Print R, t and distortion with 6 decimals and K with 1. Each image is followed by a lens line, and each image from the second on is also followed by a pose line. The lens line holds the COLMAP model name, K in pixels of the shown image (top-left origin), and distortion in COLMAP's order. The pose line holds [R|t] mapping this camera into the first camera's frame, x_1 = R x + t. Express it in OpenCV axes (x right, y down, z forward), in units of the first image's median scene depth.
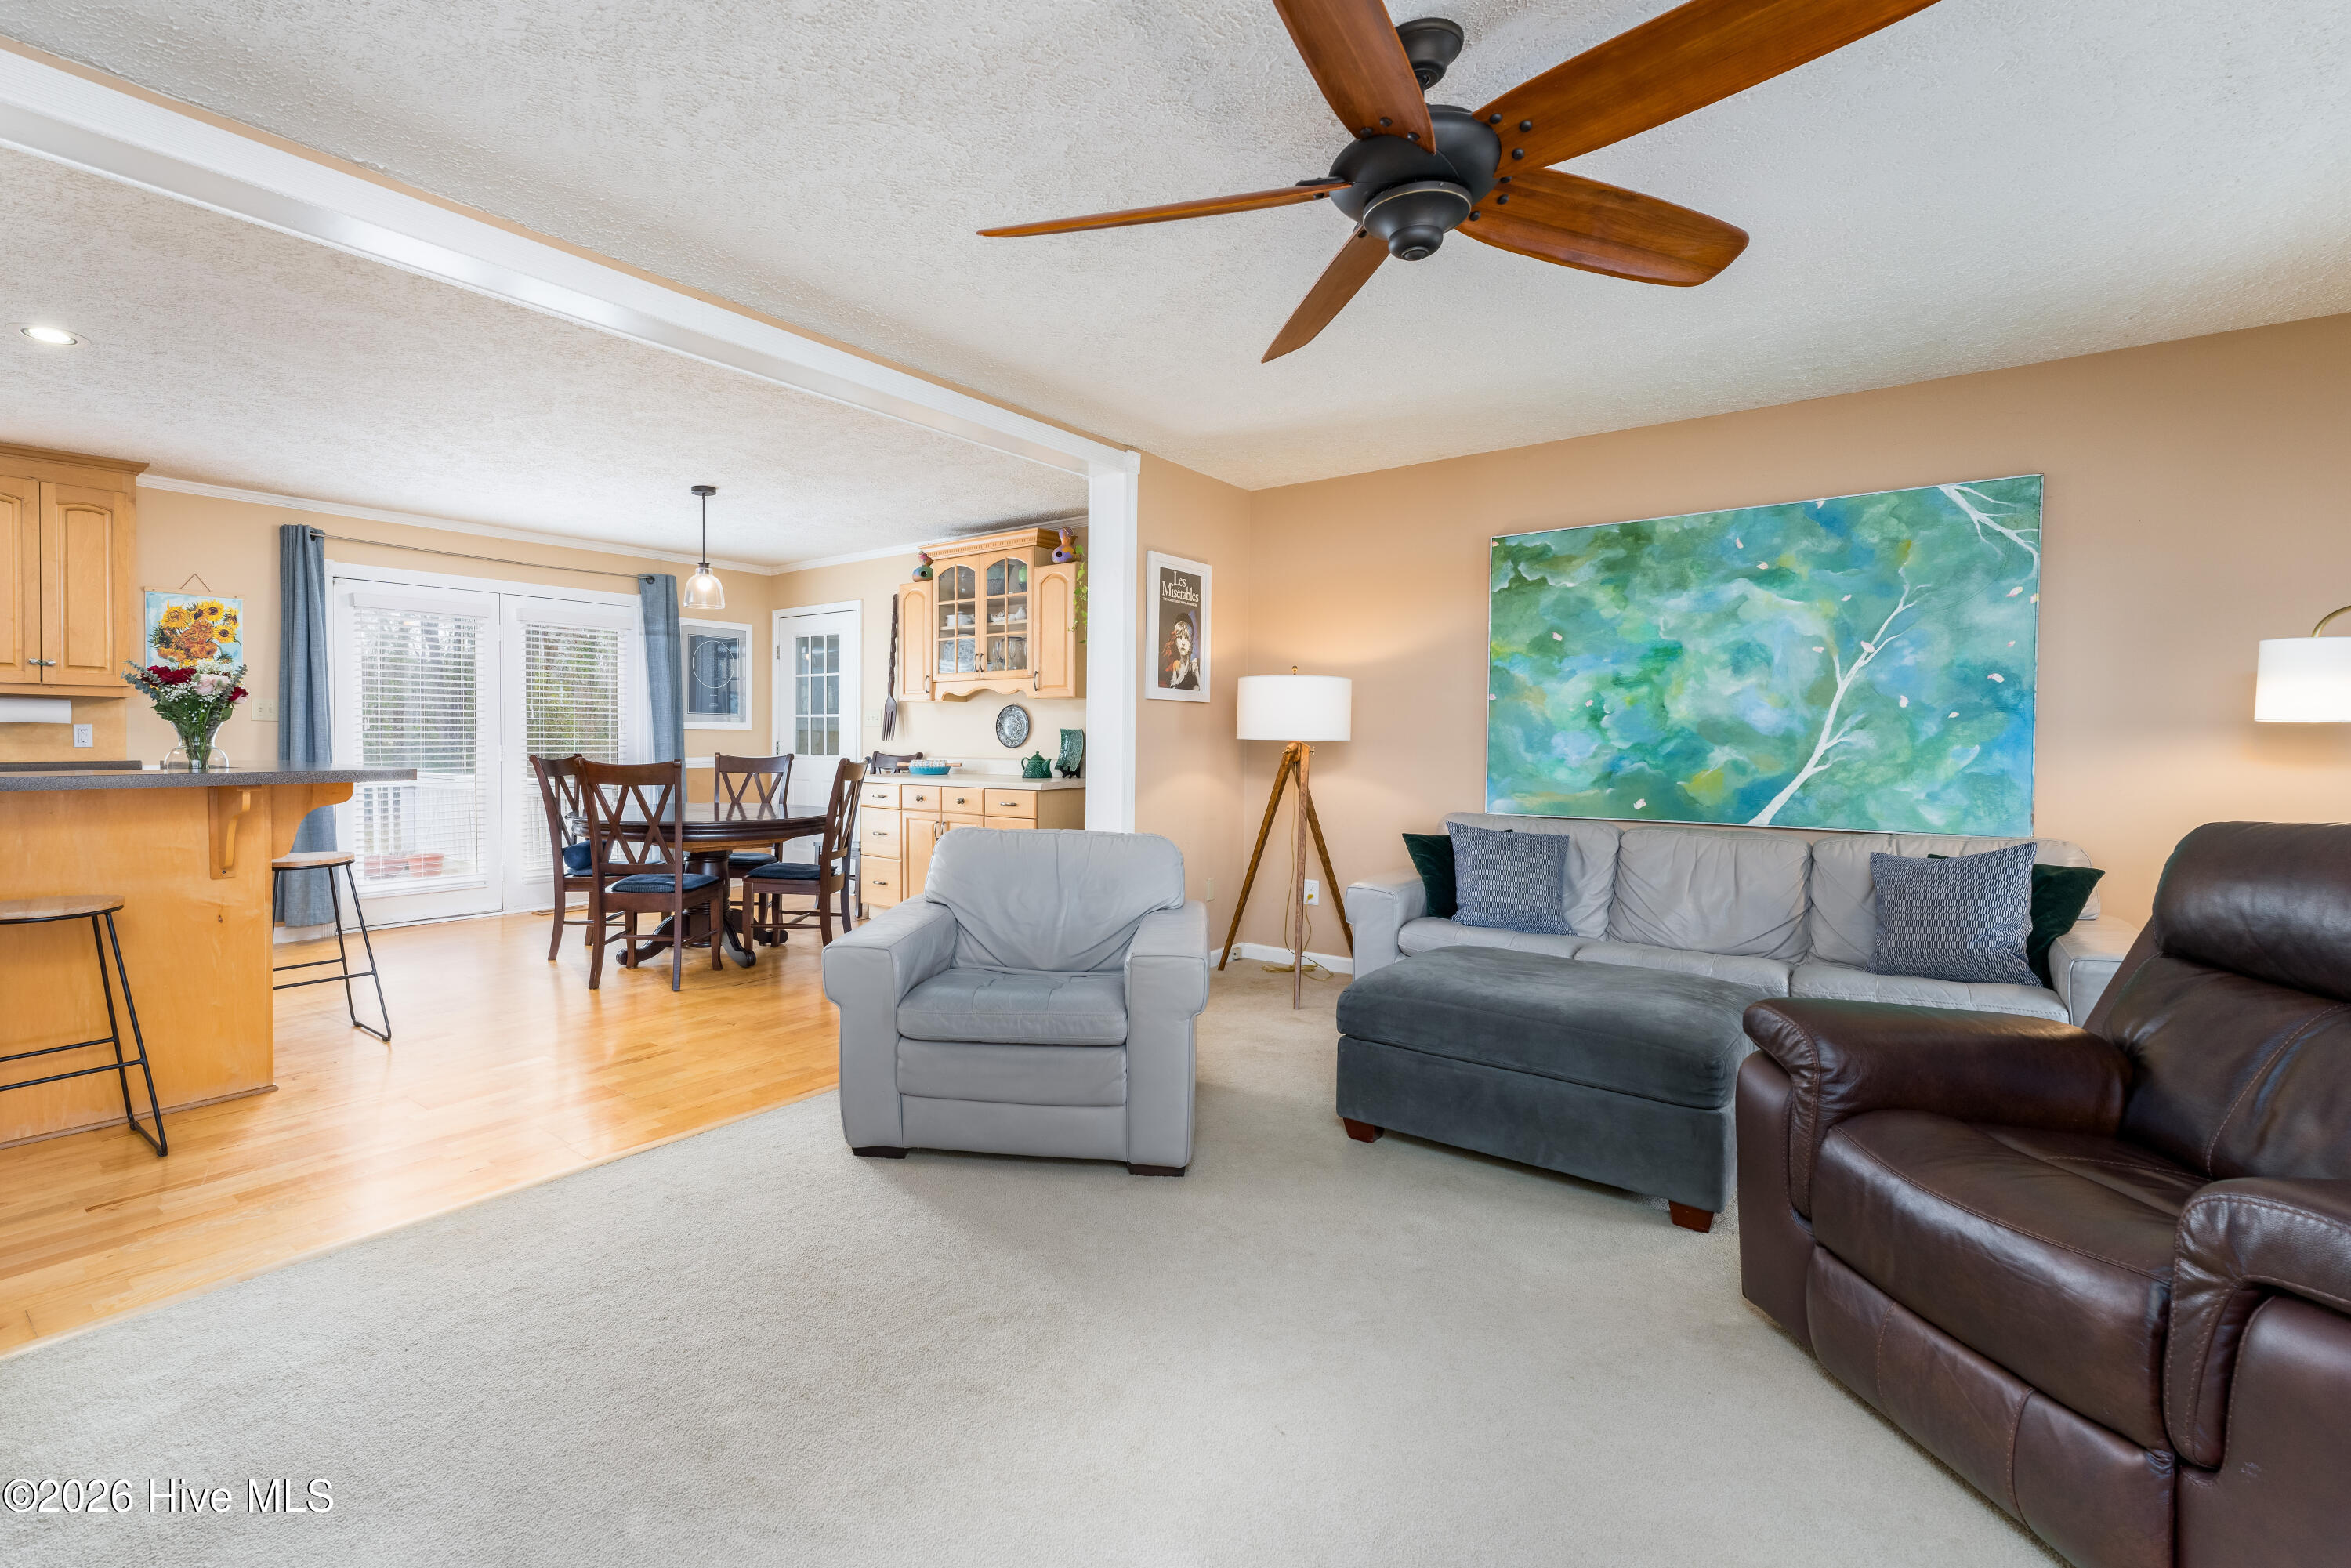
lens RADIAL K [[1055.4, 0, 1042.6], [0, 1055.4, 752.9], [0, 0, 1]] dist [-0.000477, -0.000043]
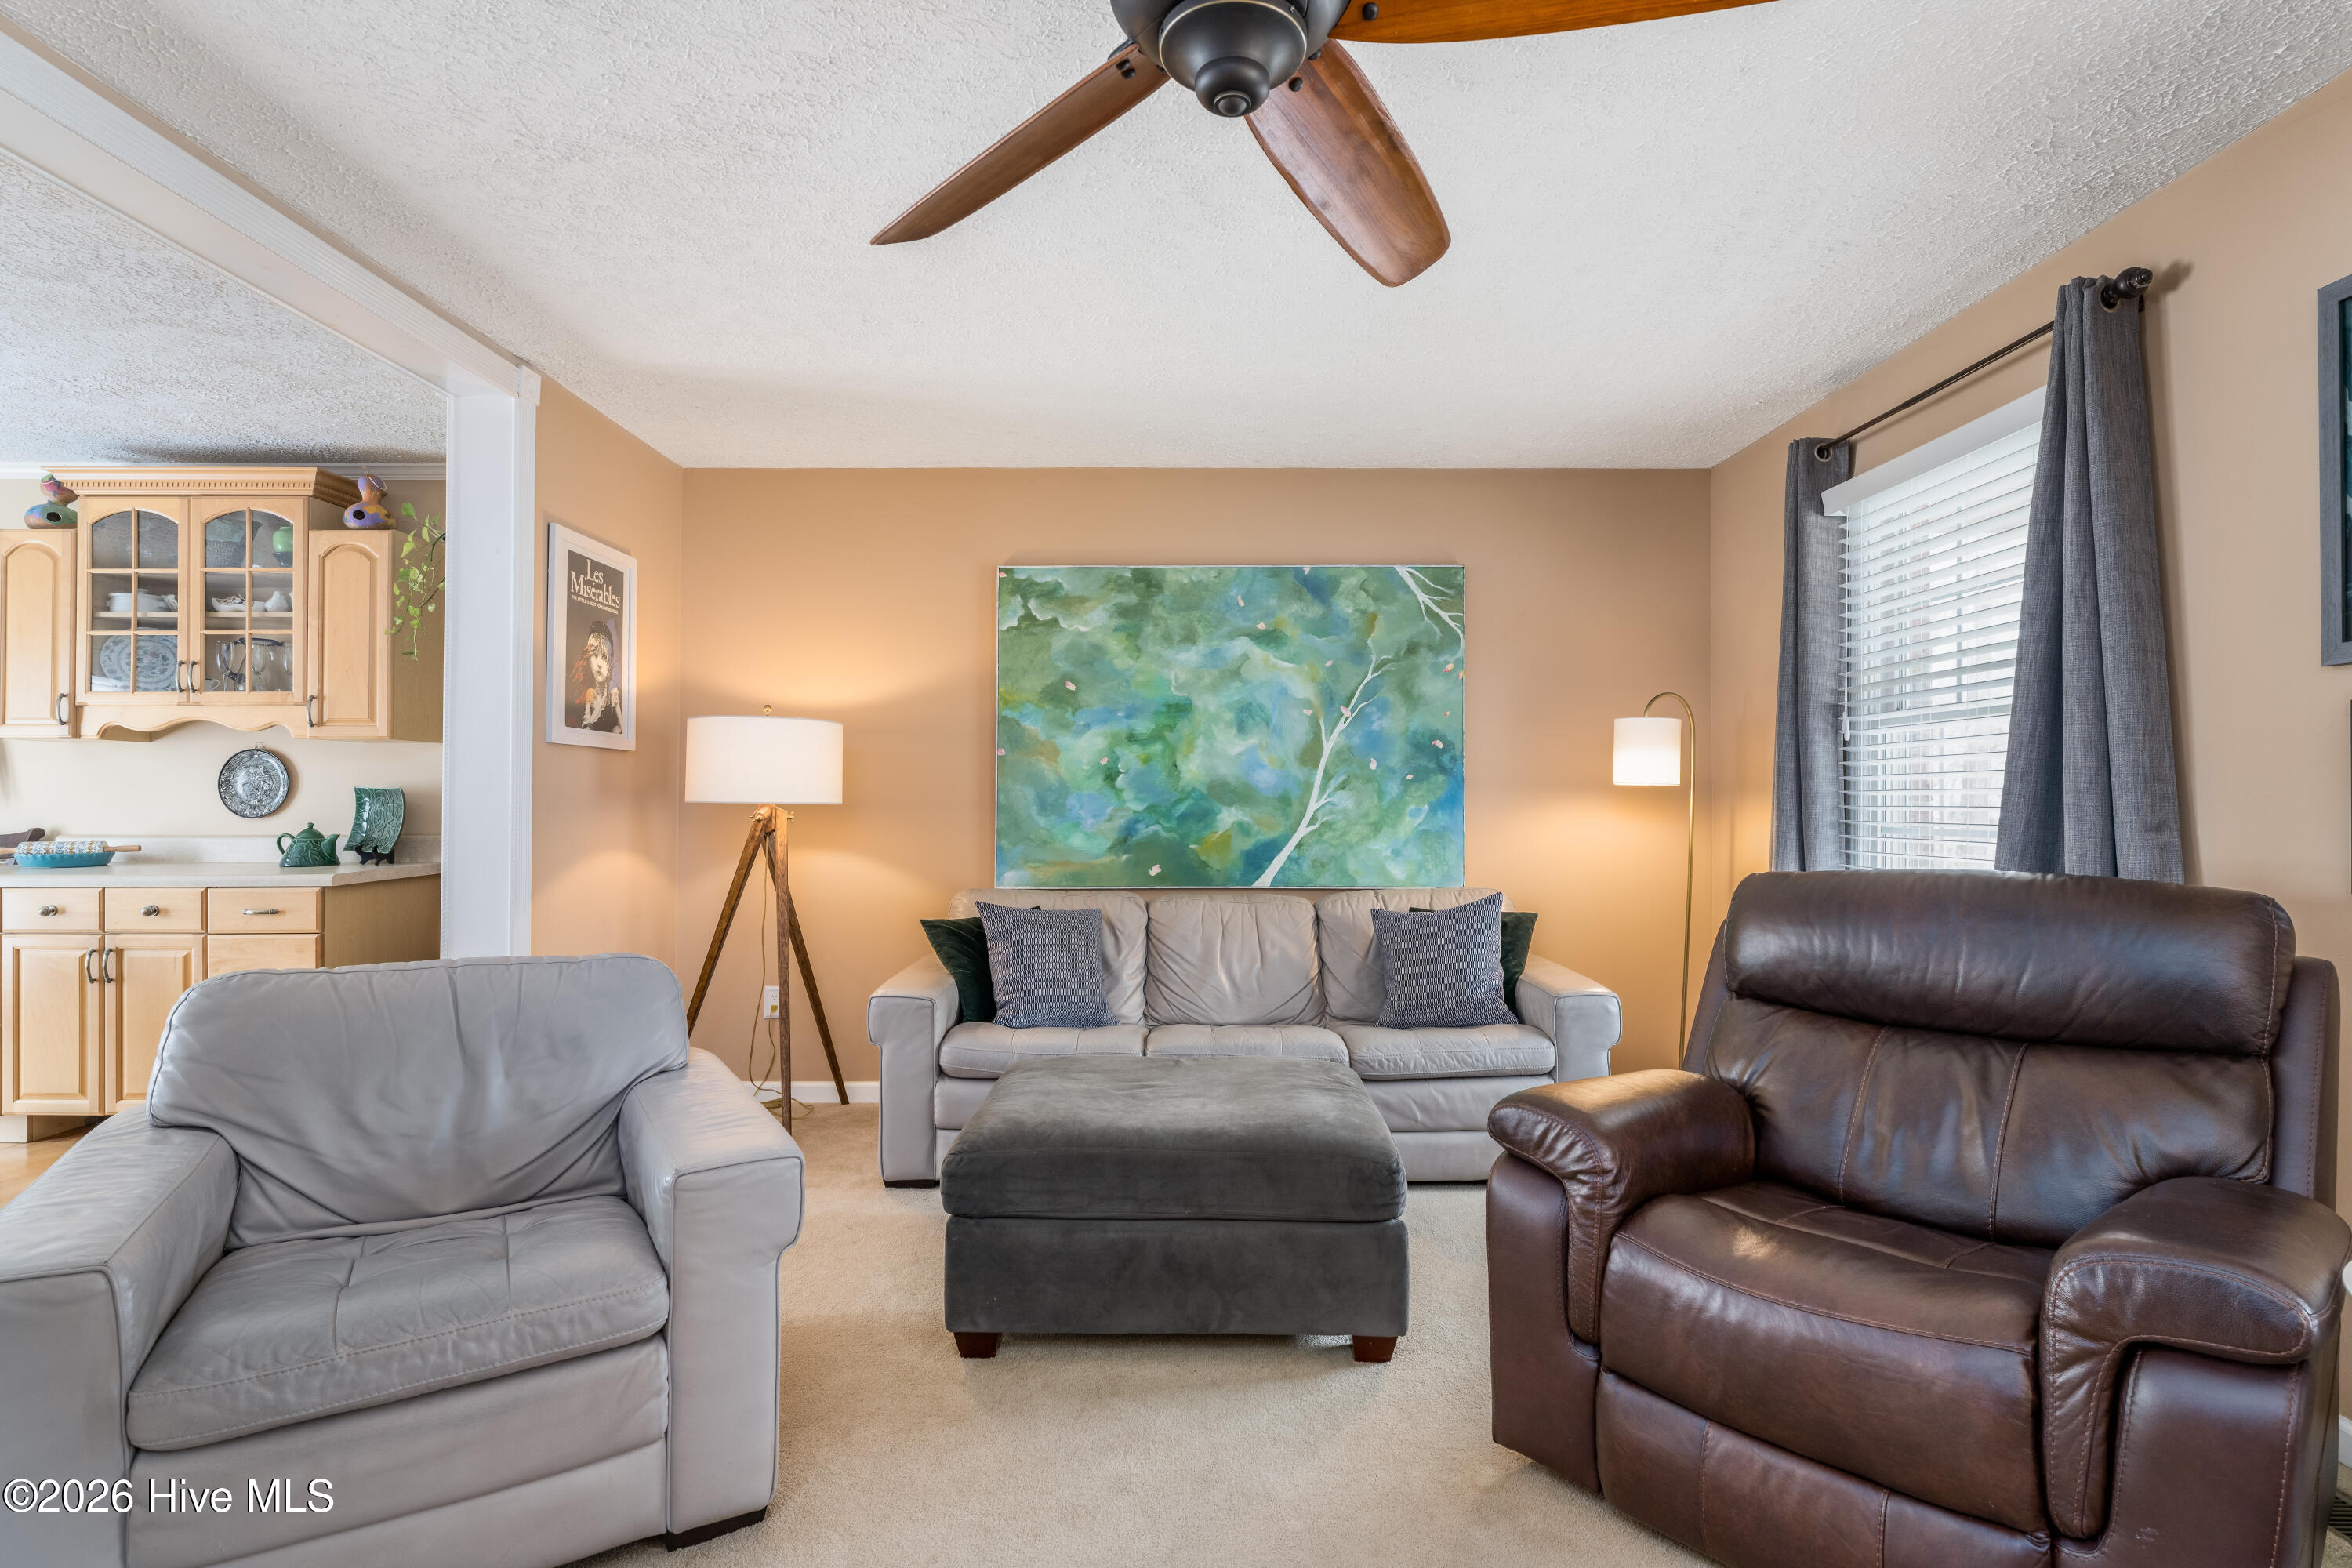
lens RADIAL K [[1153.3, 0, 1176.0], [0, 1153.3, 784.0], [0, 0, 1]] dist [-0.002149, -0.000263]
pose [[0.765952, 0.004421, 0.642883, -0.073632], [0.012454, 0.999687, -0.021712, -0.005158], [-0.642777, 0.024637, 0.765657, 0.208904]]
